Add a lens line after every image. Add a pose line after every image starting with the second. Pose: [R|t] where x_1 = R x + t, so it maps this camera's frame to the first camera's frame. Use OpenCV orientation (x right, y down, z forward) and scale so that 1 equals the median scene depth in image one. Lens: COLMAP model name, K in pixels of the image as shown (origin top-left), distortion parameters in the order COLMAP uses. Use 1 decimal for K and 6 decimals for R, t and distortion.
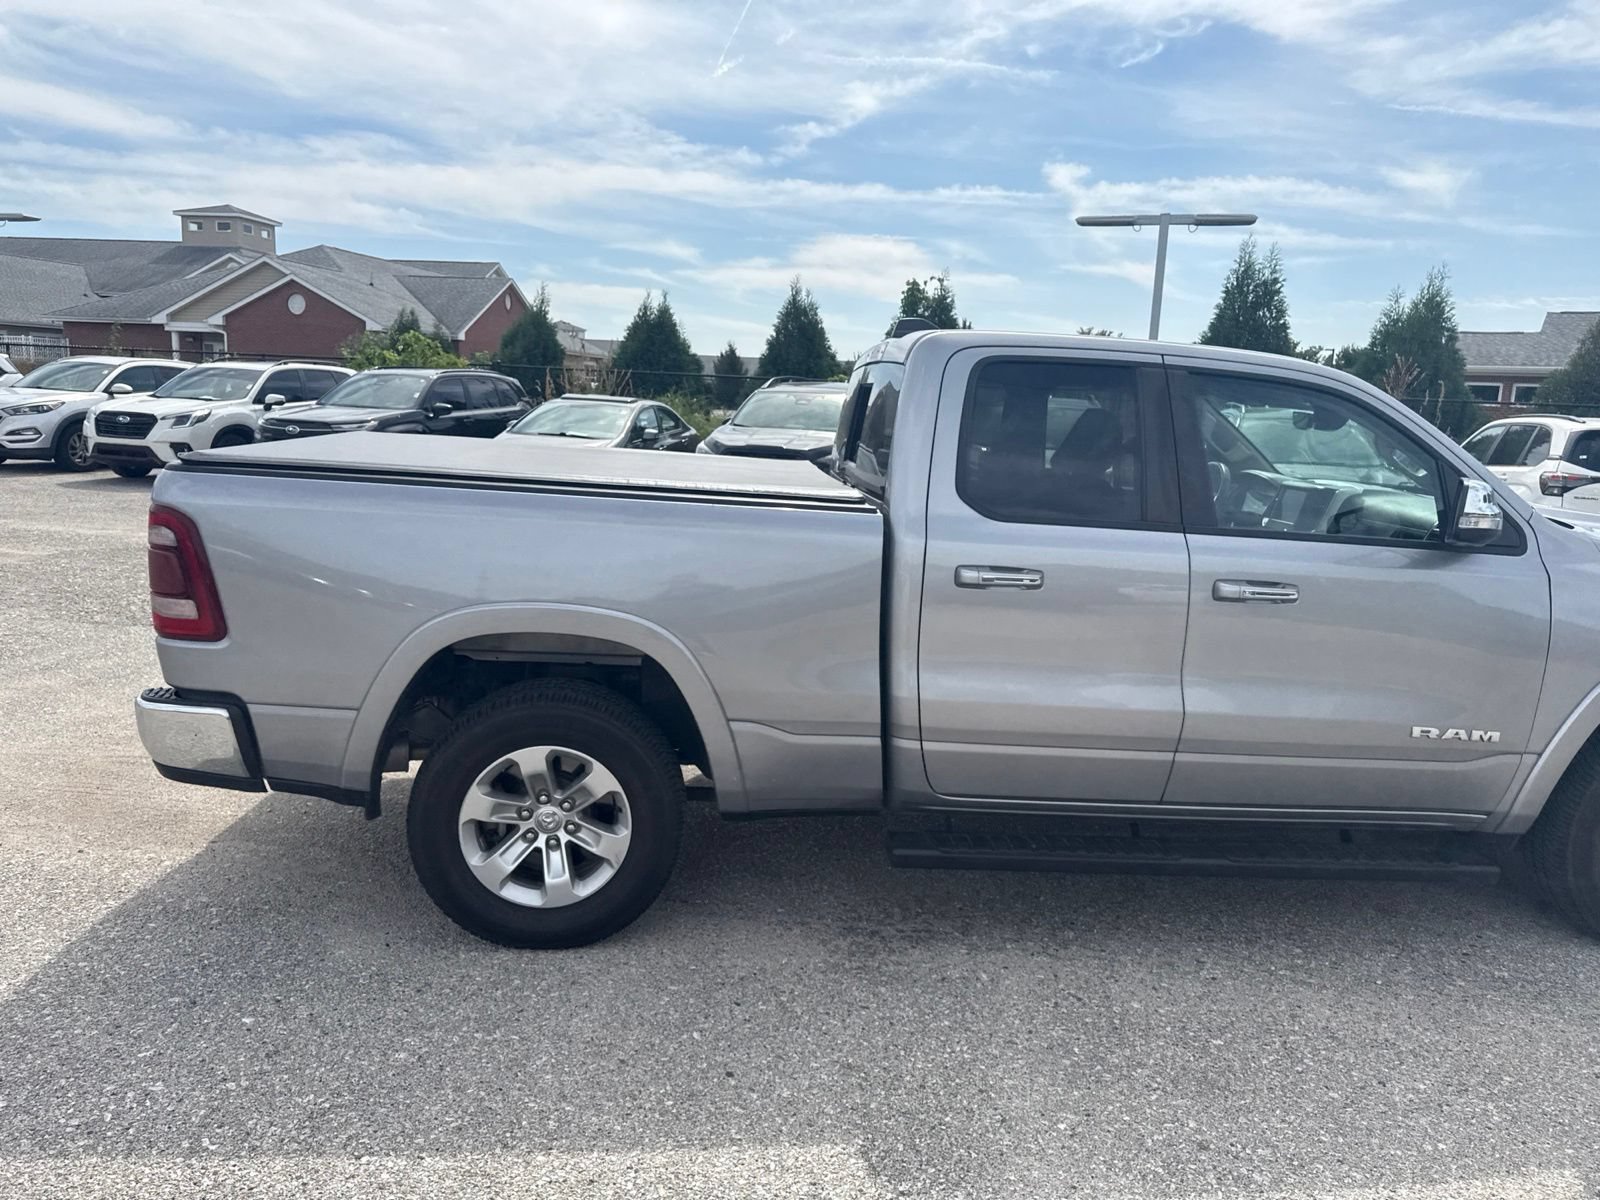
lens RADIAL K [[1133.0, 0, 799.5], [0, 1133.0, 590.2], [0, 0, 1]] dist [0.027042, -0.031129]
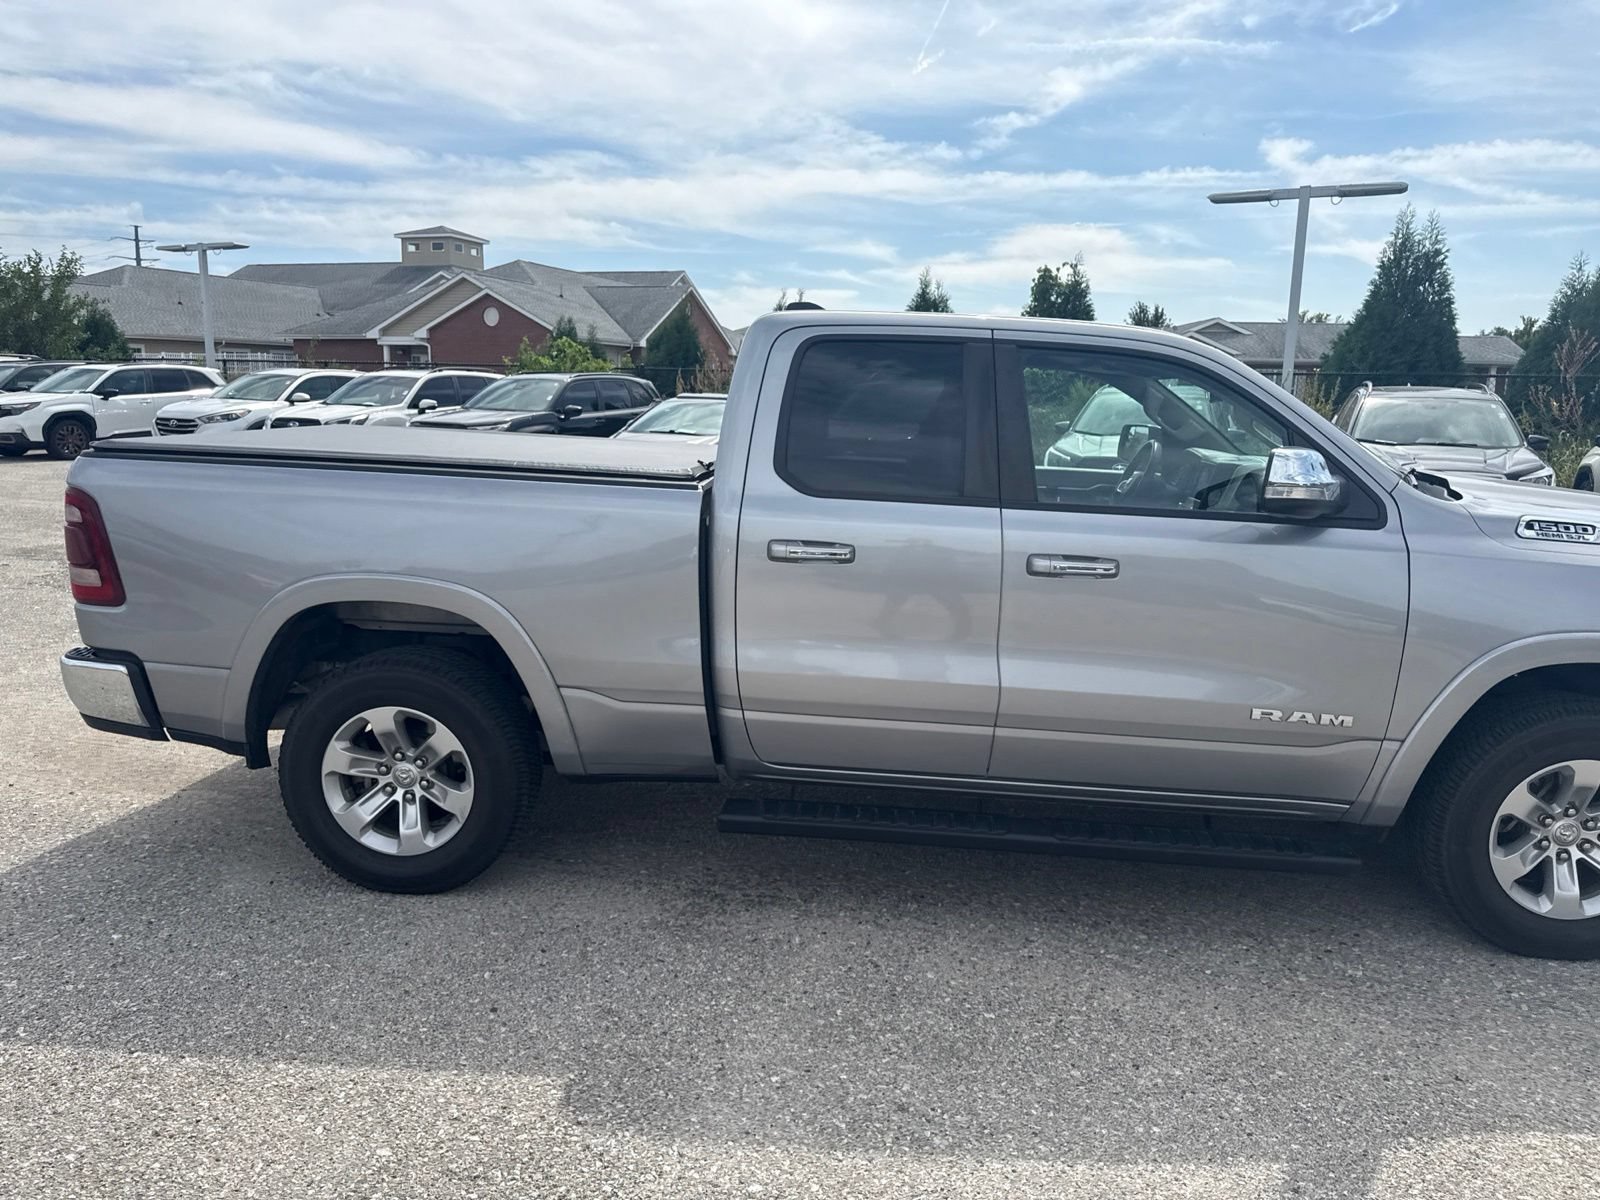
lens RADIAL K [[1133.0, 0, 803.1], [0, 1133.0, 589.5], [0, 0, 1]] dist [0.027042, -0.031129]
pose [[0.985597, 0.005653, -0.169015, 0.303588], [-0.005498, 0.999984, 0.001385, 0.019314], [0.169020, -0.000436, 0.985612, -0.006739]]
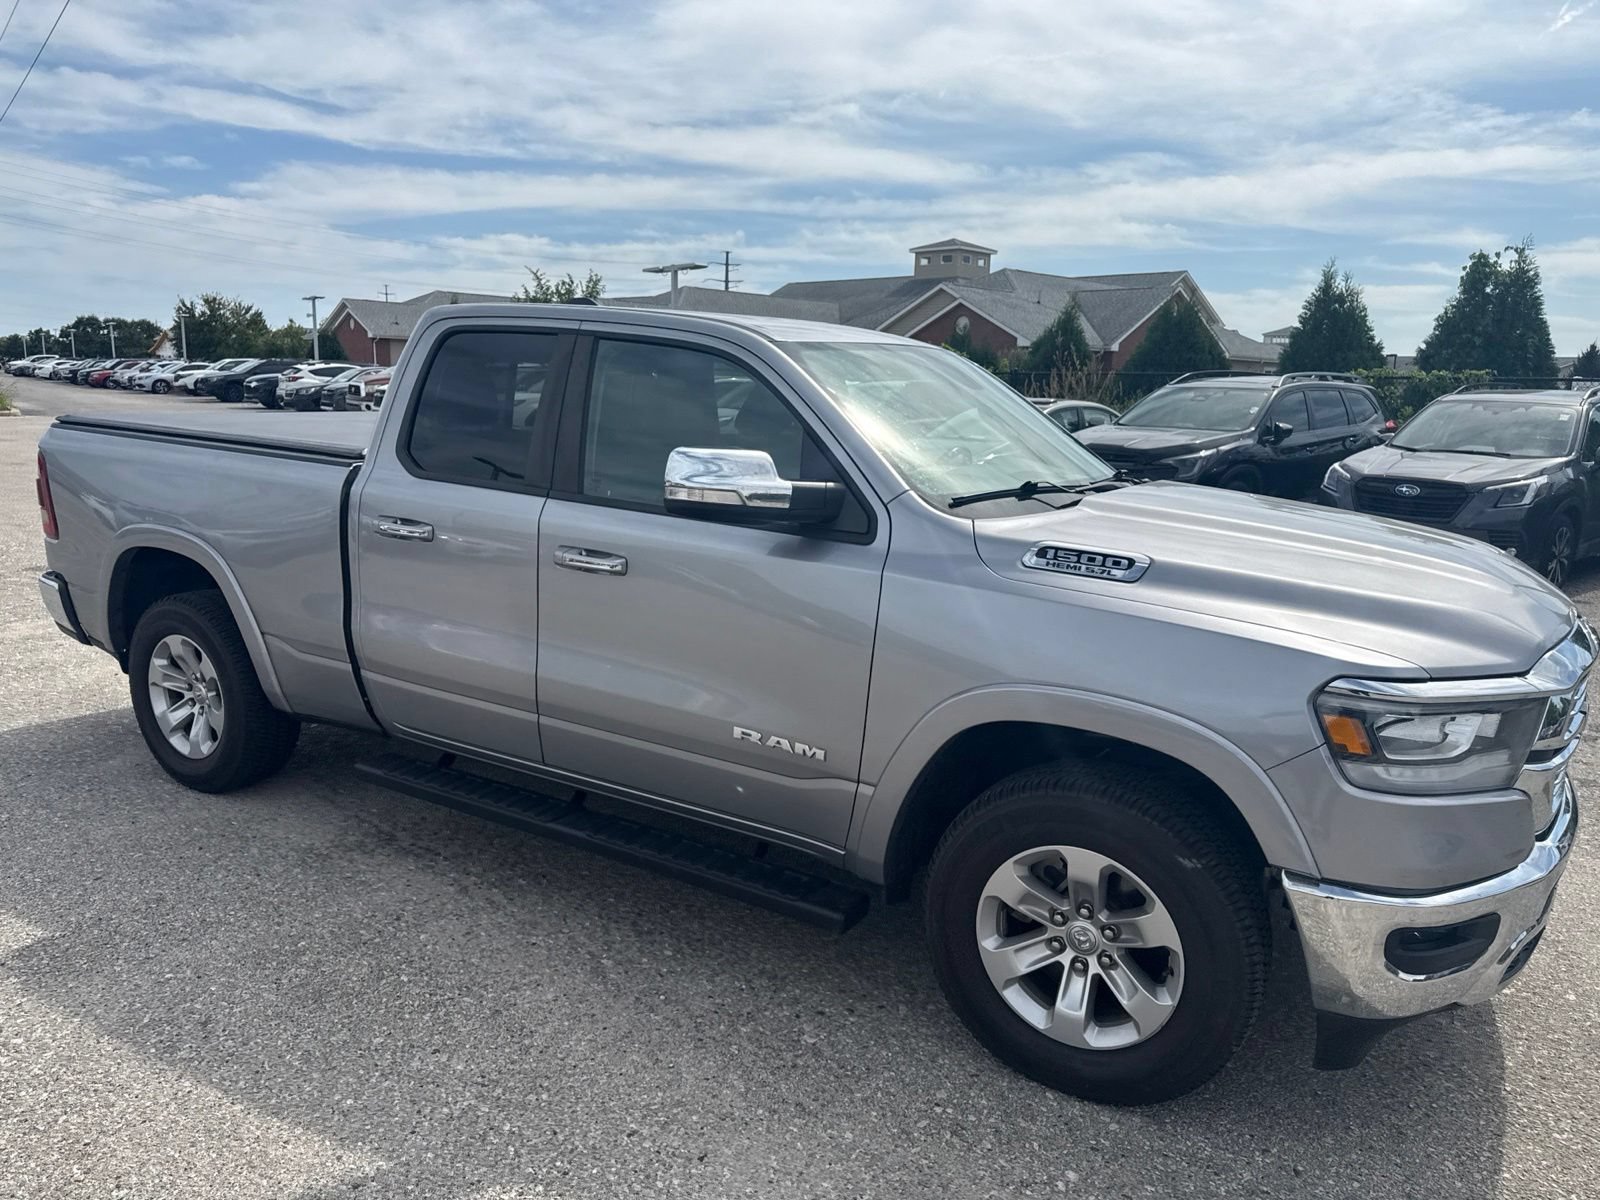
lens RADIAL K [[1133.0, 0, 804.0], [0, 1133.0, 606.5], [0, 0, 1]] dist [0.027042, -0.031129]
pose [[0.811054, 0.095001, -0.577206, 1.003087], [-0.093999, 0.995068, 0.031695, -0.006732], [0.577370, 0.028551, 0.815983, 0.287756]]
